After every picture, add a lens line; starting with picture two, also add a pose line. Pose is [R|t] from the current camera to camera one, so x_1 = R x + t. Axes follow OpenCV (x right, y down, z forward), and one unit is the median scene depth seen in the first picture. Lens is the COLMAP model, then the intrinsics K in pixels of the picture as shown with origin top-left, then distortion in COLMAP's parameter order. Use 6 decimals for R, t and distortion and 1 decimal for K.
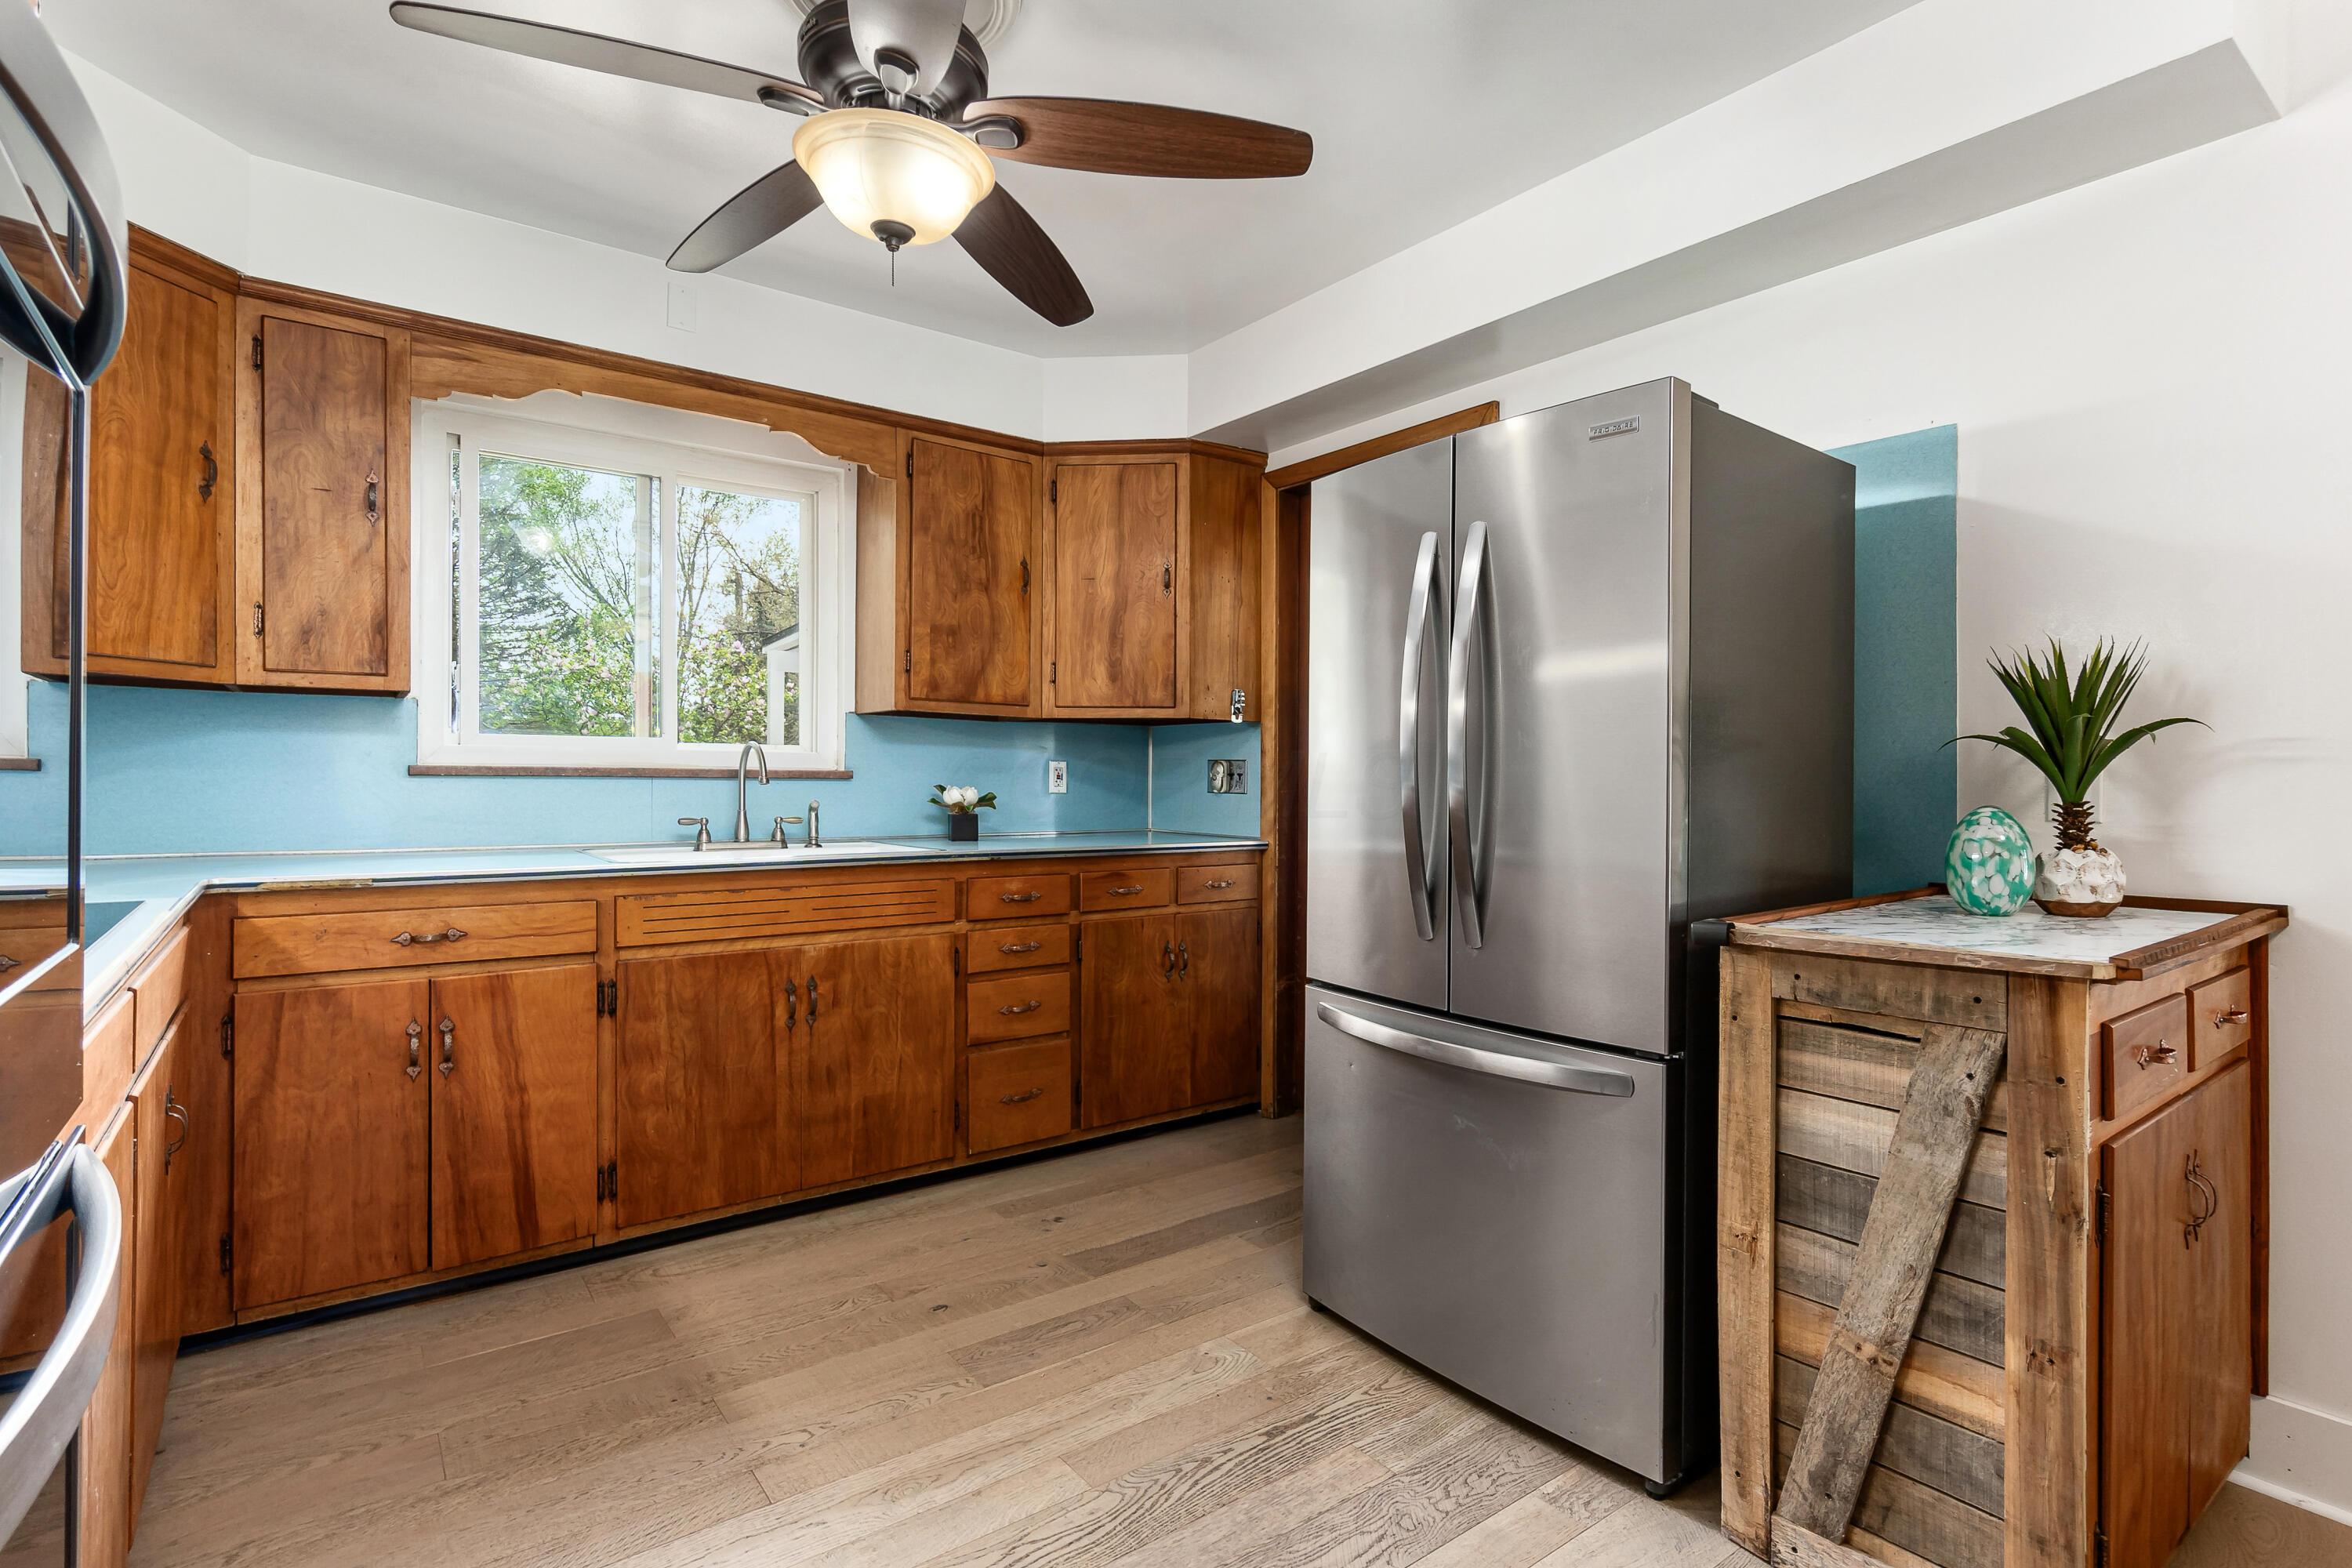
lens RADIAL K [[1123.4, 0, 1182.4], [0, 1123.4, 747.8], [0, 0, 1]] dist [0.001811, -0.000048]
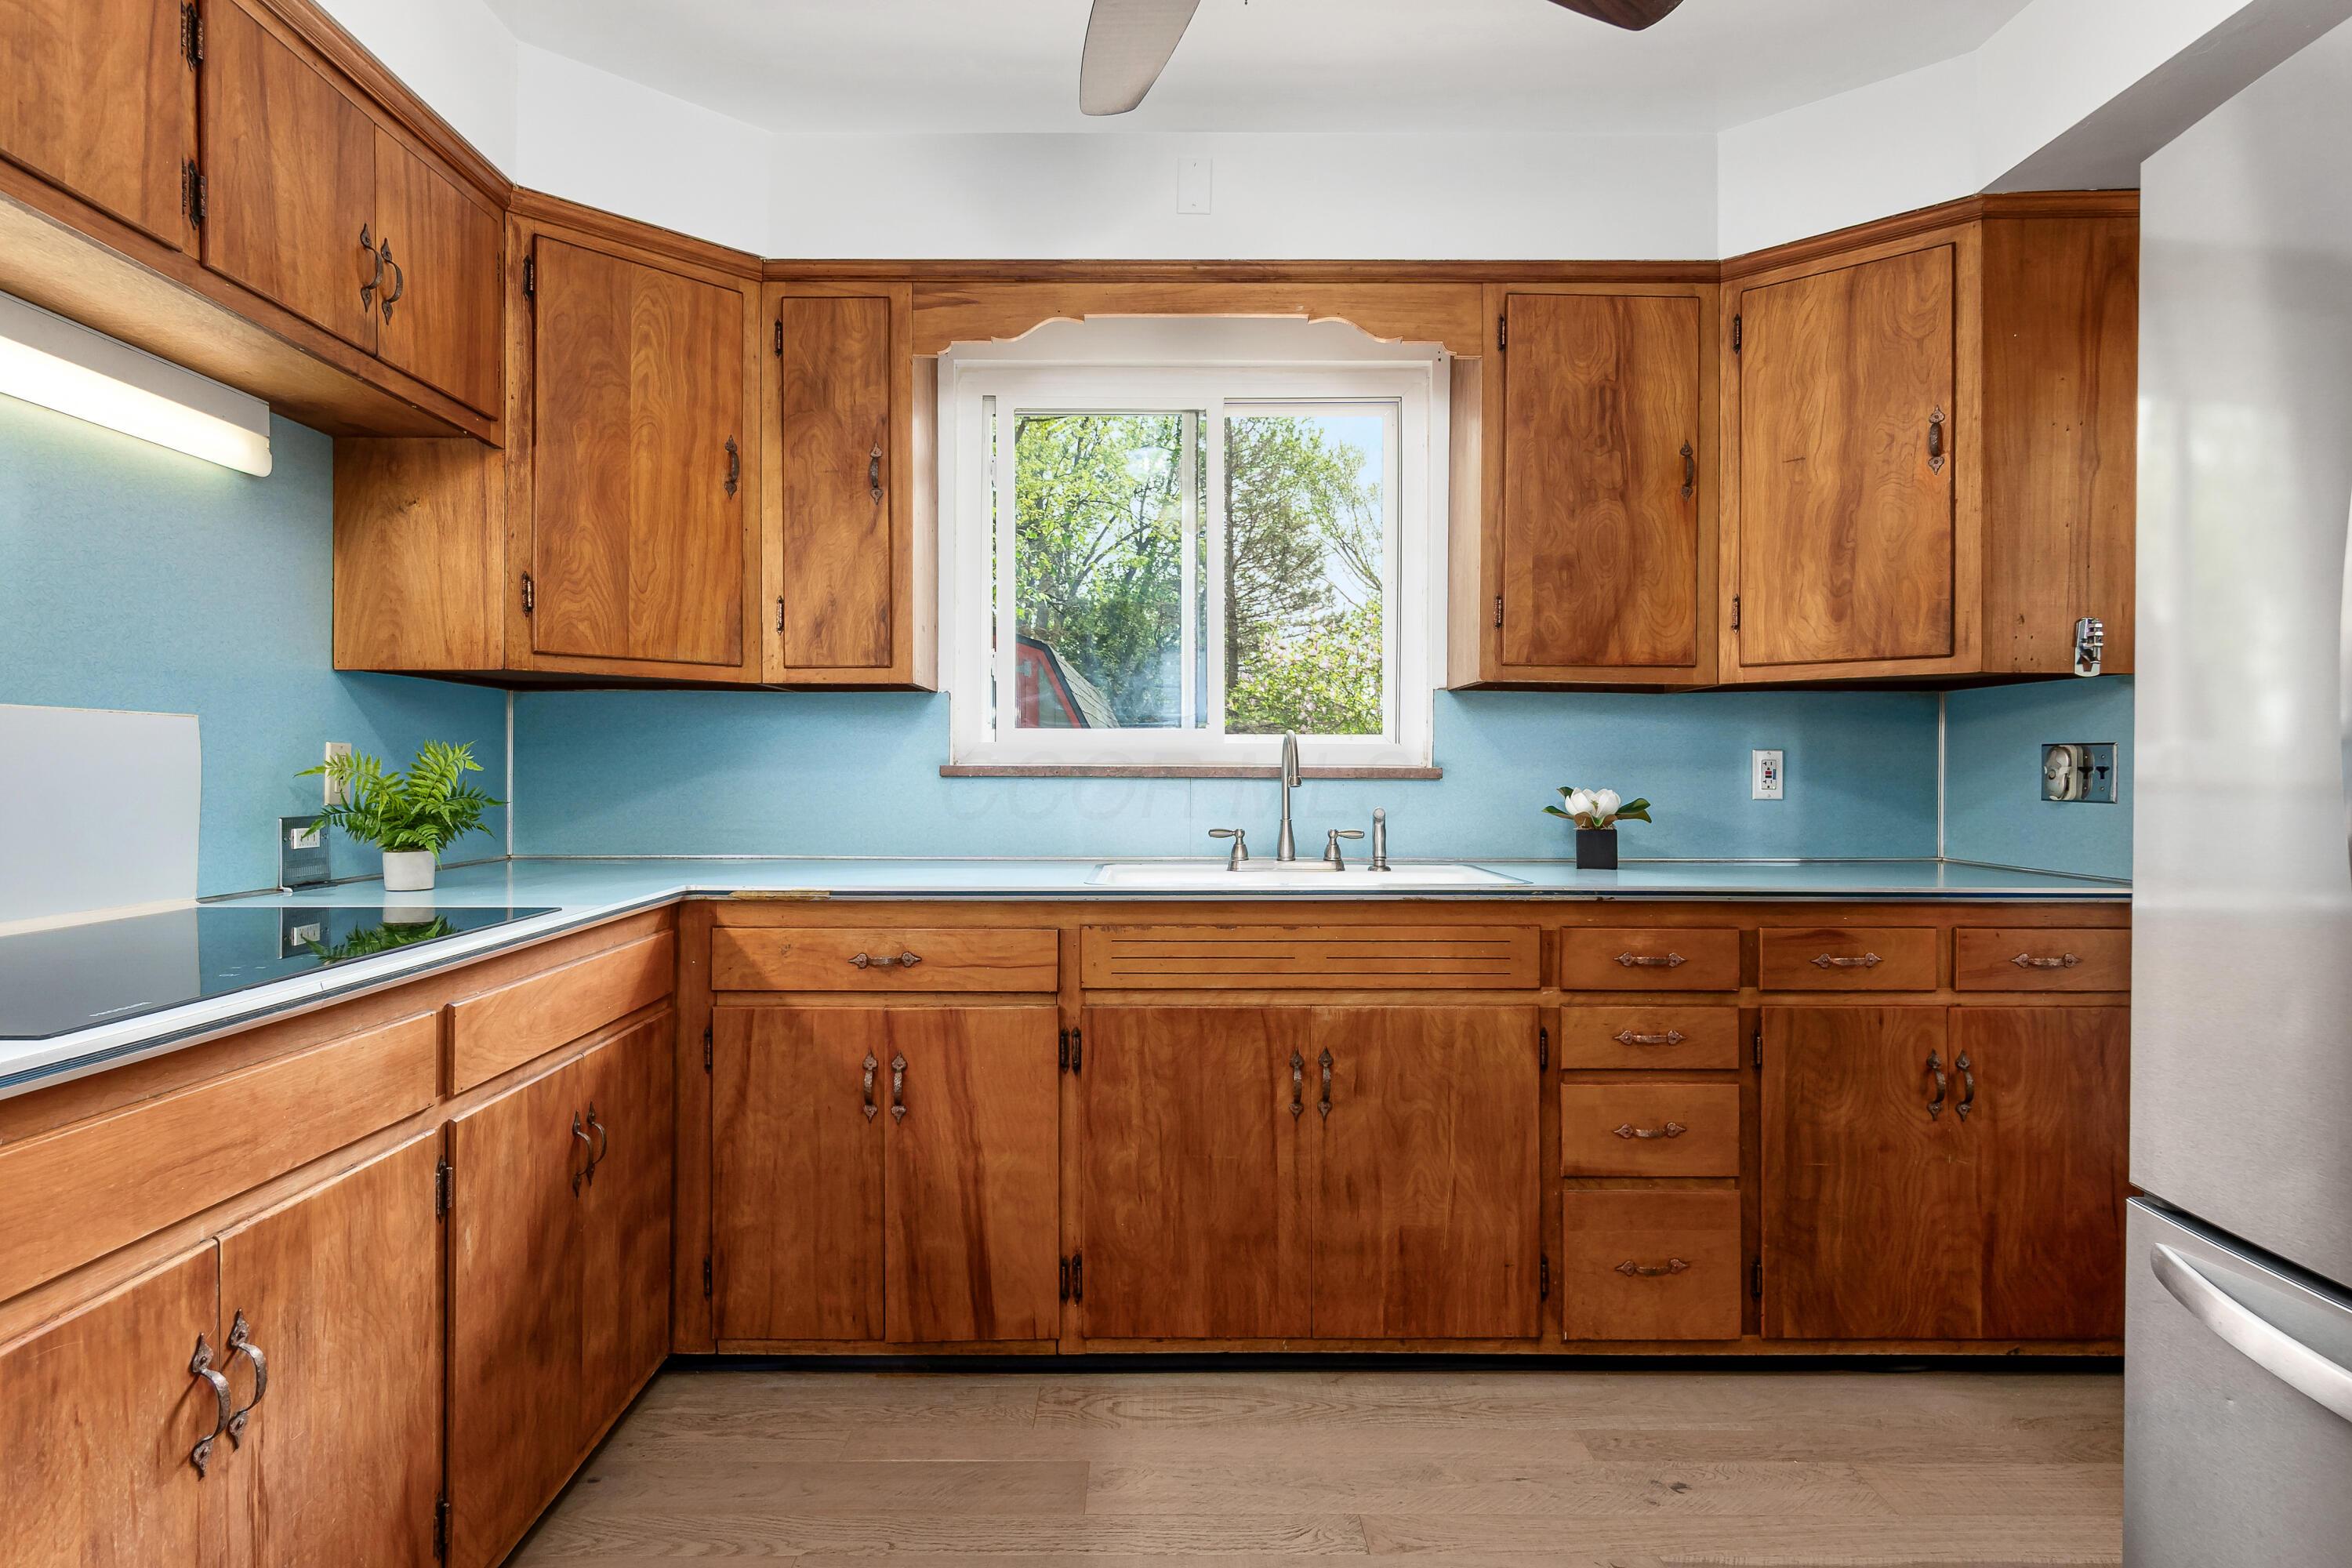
lens RADIAL K [[1325.2, 0, 1170.1], [0, 1325.2, 765.0], [0, 0, 1]] dist [0.002857, -0.001084]
pose [[0.800221, -0.009380, -0.599632, 0.109351], [0.019698, 0.999749, 0.010648, 0.007853], [0.599382, -0.020333, 0.800205, 0.259173]]
